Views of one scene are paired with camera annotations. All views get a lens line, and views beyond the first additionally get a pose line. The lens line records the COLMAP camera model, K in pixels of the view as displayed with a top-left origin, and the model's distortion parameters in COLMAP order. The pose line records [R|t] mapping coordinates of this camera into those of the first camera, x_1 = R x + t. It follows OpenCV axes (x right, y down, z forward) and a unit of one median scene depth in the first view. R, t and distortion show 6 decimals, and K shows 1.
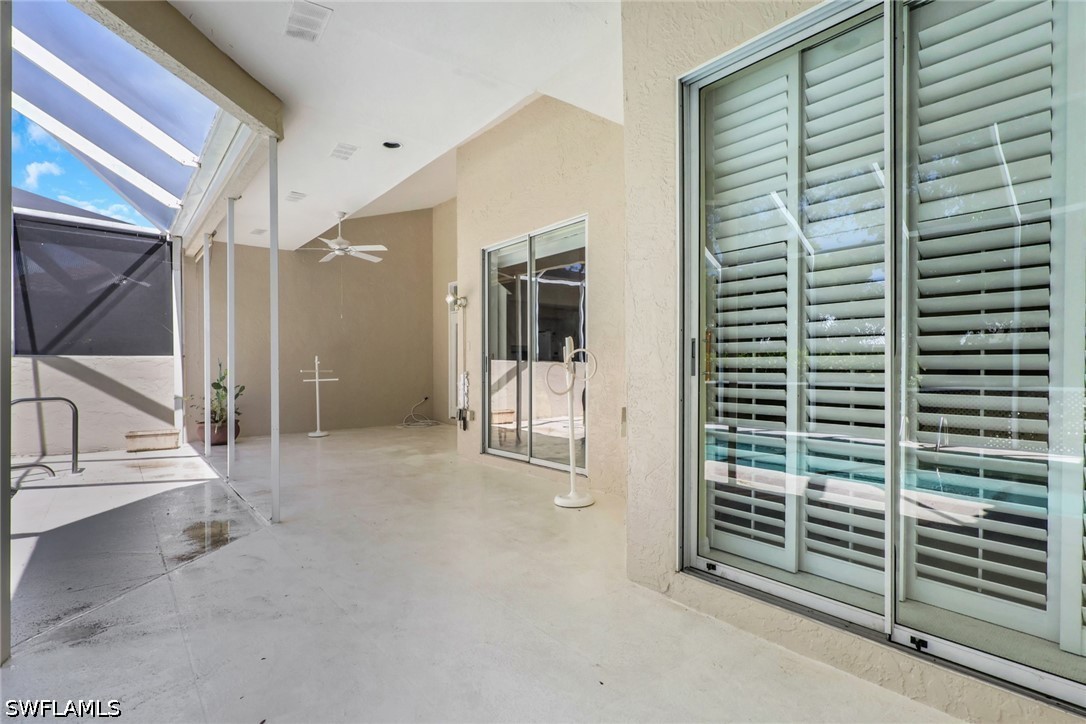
lens RADIAL K [[523.2, 0, 536.5], [0, 523.2, 359.8], [0, 0, 1]] dist [-0.007481, 0.000176]
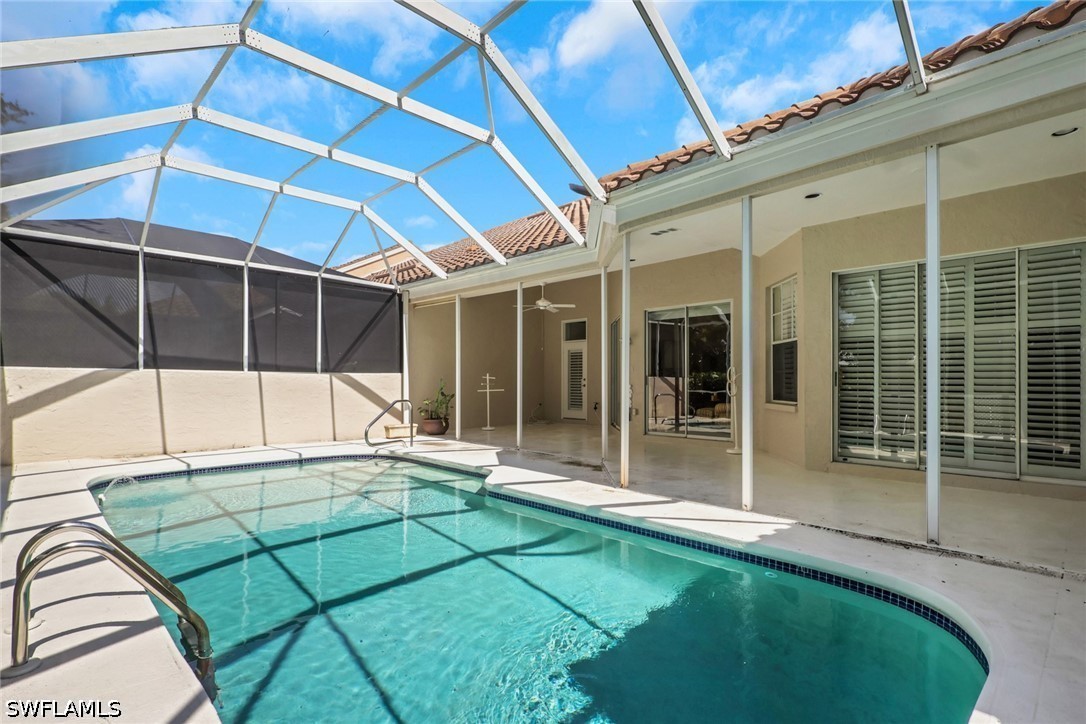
lens RADIAL K [[523.2, 0, 536.5], [0, 523.2, 359.8], [0, 0, 1]] dist [-0.007481, 0.000176]
pose [[0.994704, 0.006952, 0.102544, -0.541787], [-0.004087, 0.999596, -0.028124, -0.005839], [-0.102698, 0.027556, 0.994331, -0.531329]]
